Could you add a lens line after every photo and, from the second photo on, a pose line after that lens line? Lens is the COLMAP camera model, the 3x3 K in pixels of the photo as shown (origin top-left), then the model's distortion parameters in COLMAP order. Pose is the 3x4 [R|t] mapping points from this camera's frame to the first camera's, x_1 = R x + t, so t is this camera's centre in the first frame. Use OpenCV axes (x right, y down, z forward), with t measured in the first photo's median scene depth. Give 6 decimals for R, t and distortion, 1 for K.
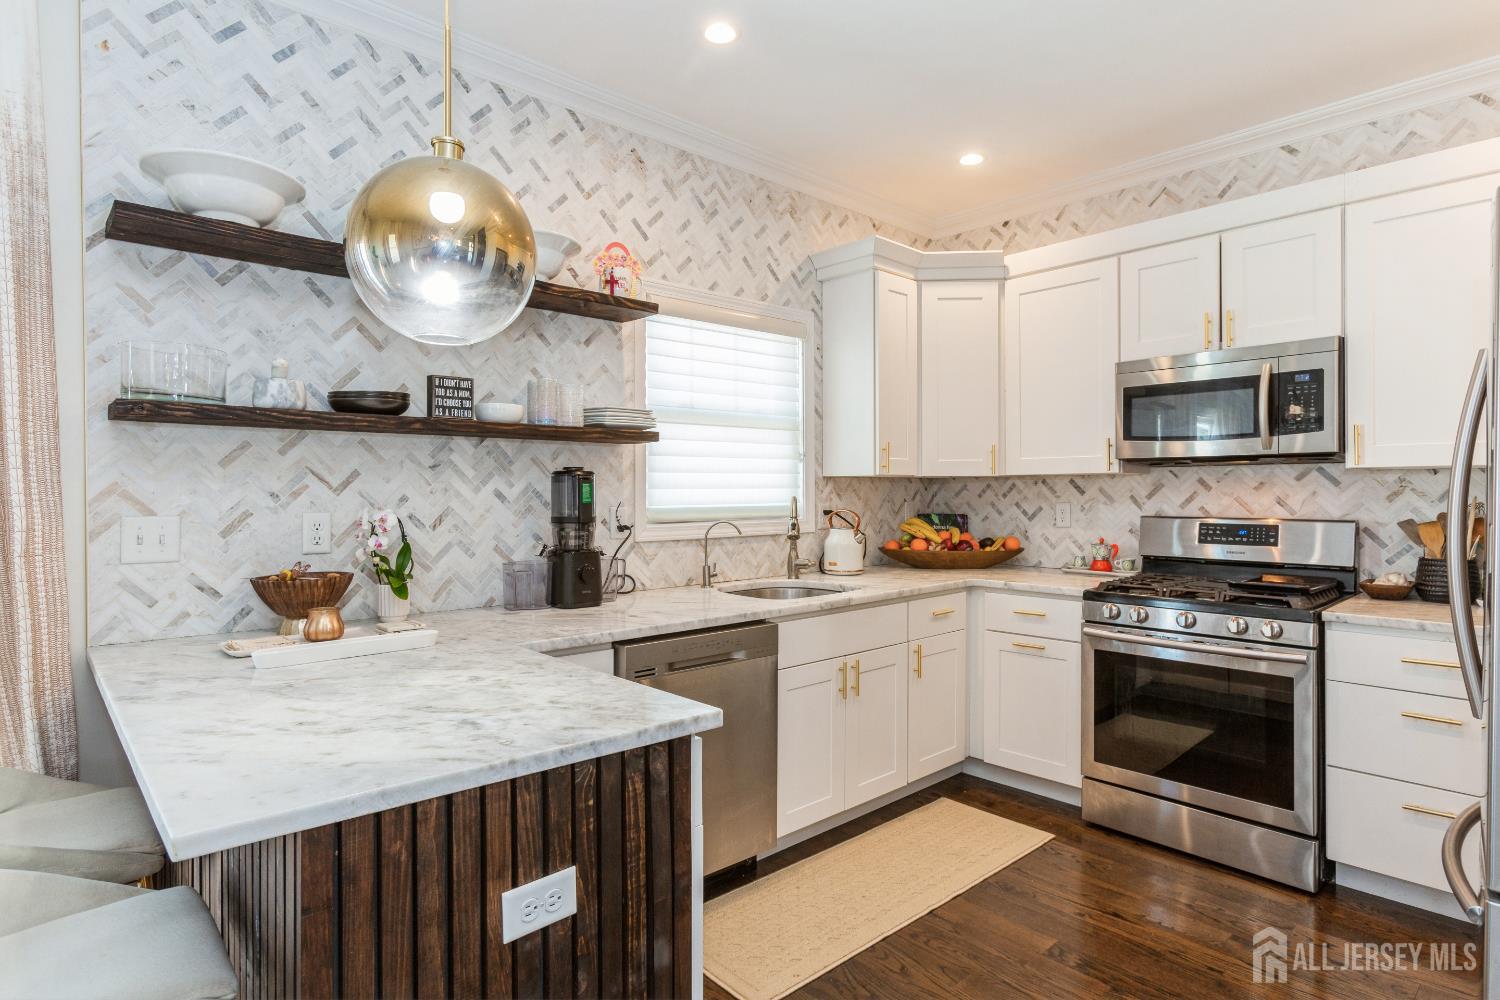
lens RADIAL K [[812.6, 0, 738.4], [0, 812.6, 499.6], [0, 0, 1]] dist [-0.001153, 0.000500]
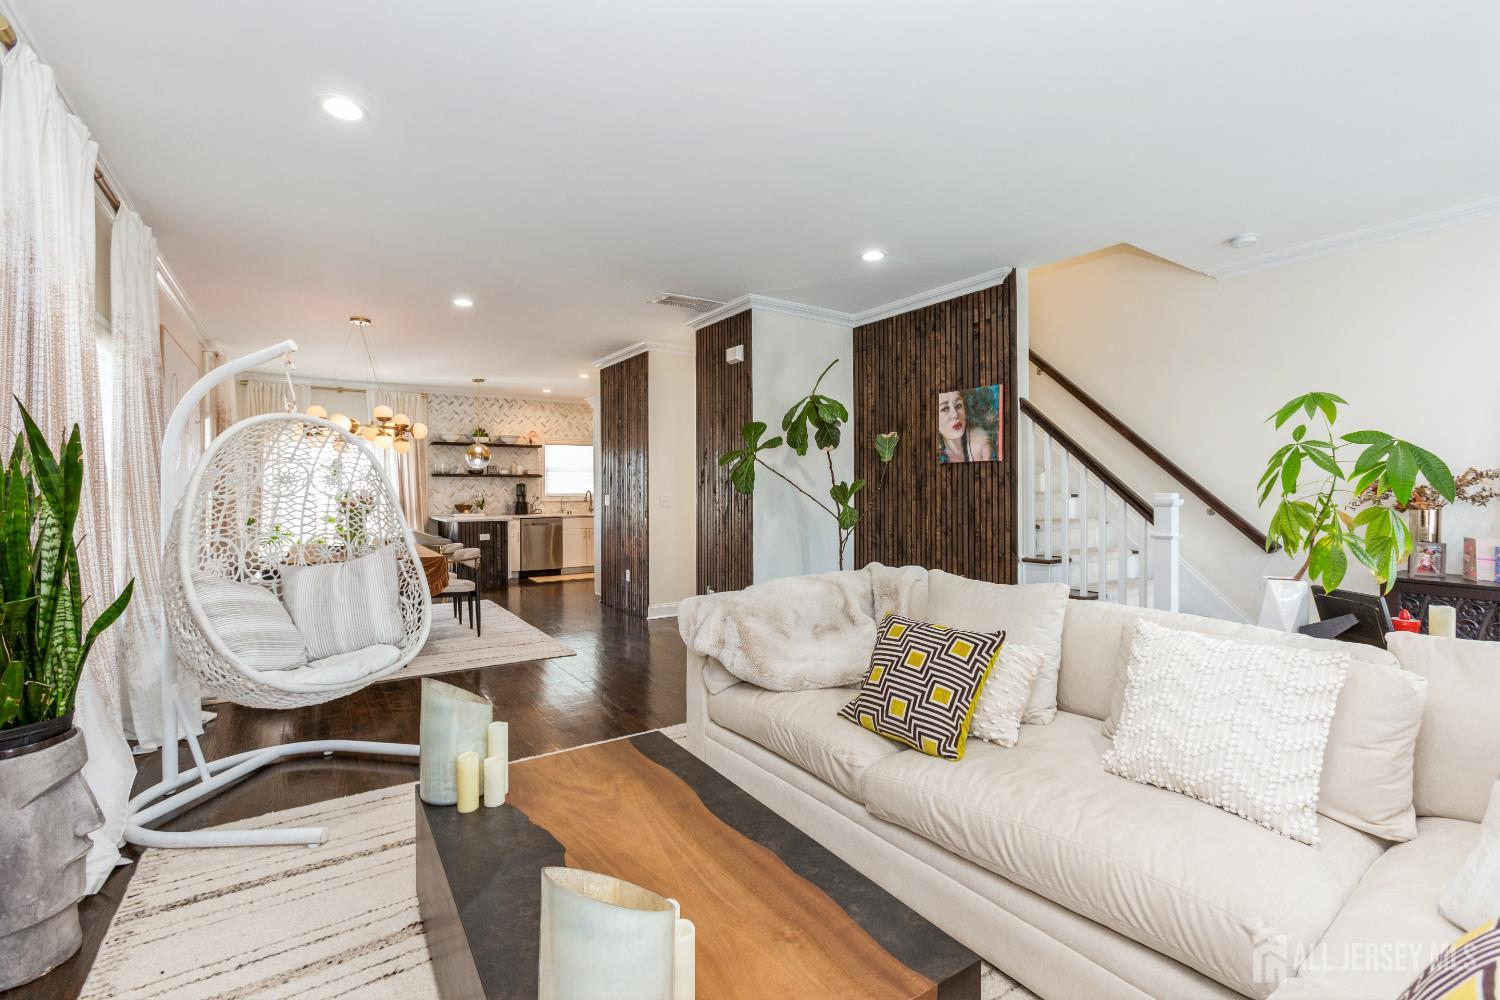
lens RADIAL K [[686.8, 0, 732.6], [0, 686.8, 506.8], [0, 0, 1]] dist [-0.024407, 0.001072]
pose [[0.986186, 0.003237, -0.165611, 1.297062], [-0.001482, 0.999941, 0.010719, 0.037047], [0.165636, -0.010325, 0.986133, -2.088272]]
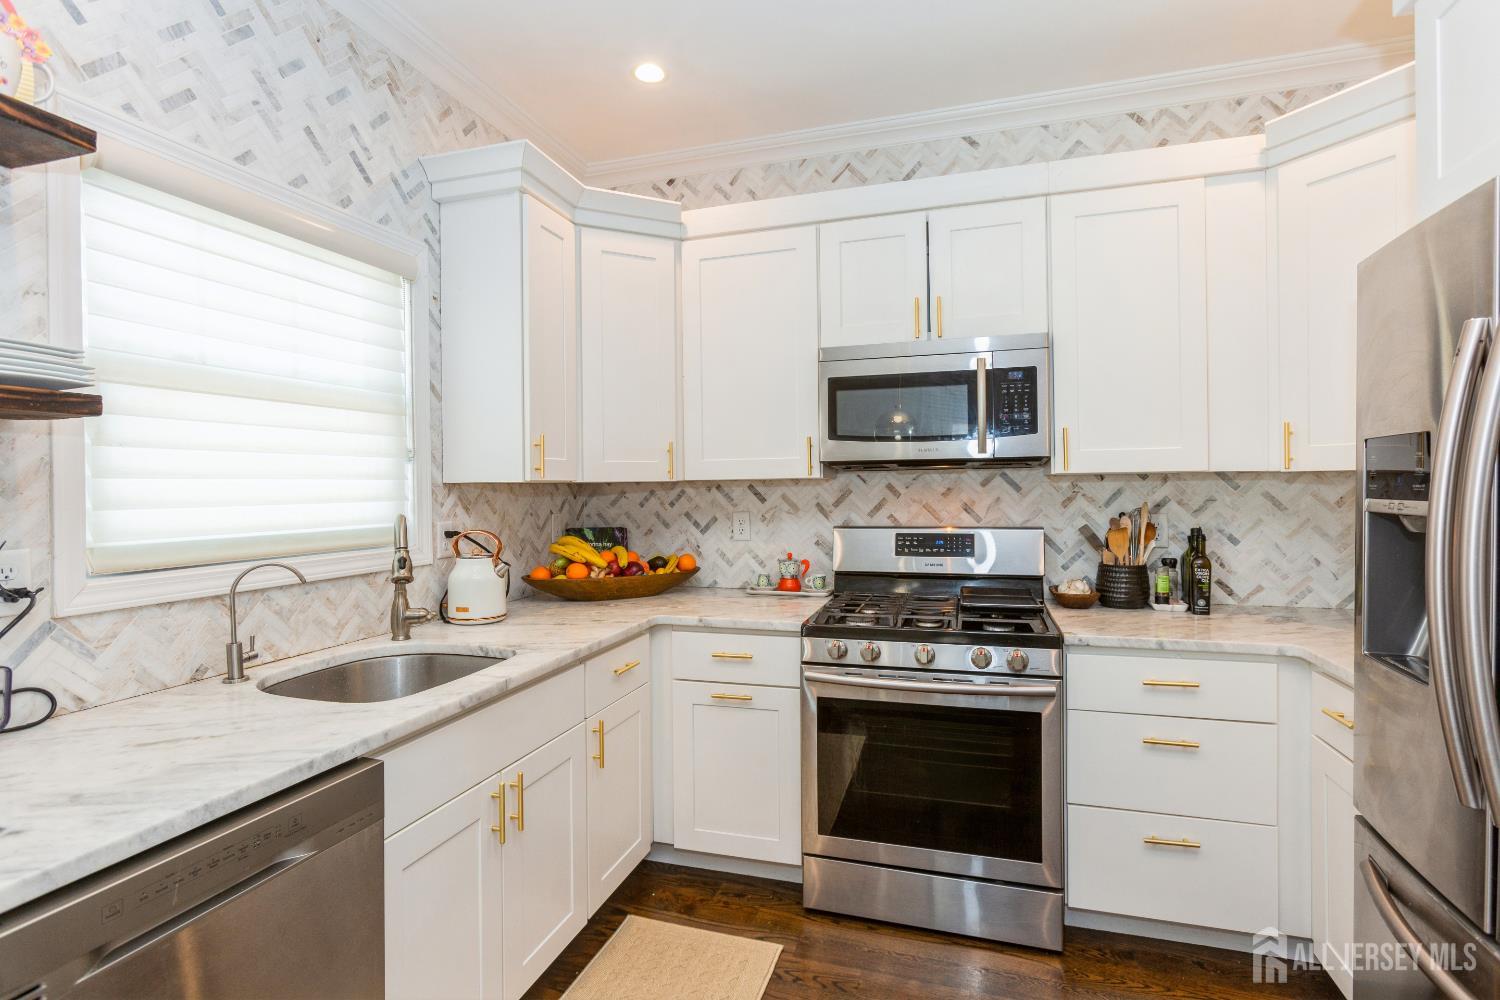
lens RADIAL K [[749.4, 0, 761.7], [0, 749.4, 493.6], [0, 0, 1]] dist [-0.008979, 0.005015]
pose [[0.857249, -0.010595, 0.514793, 0.008770], [0.014988, 0.999878, -0.004380, -0.014439], [-0.514684, 0.011471, 0.857303, 0.360822]]
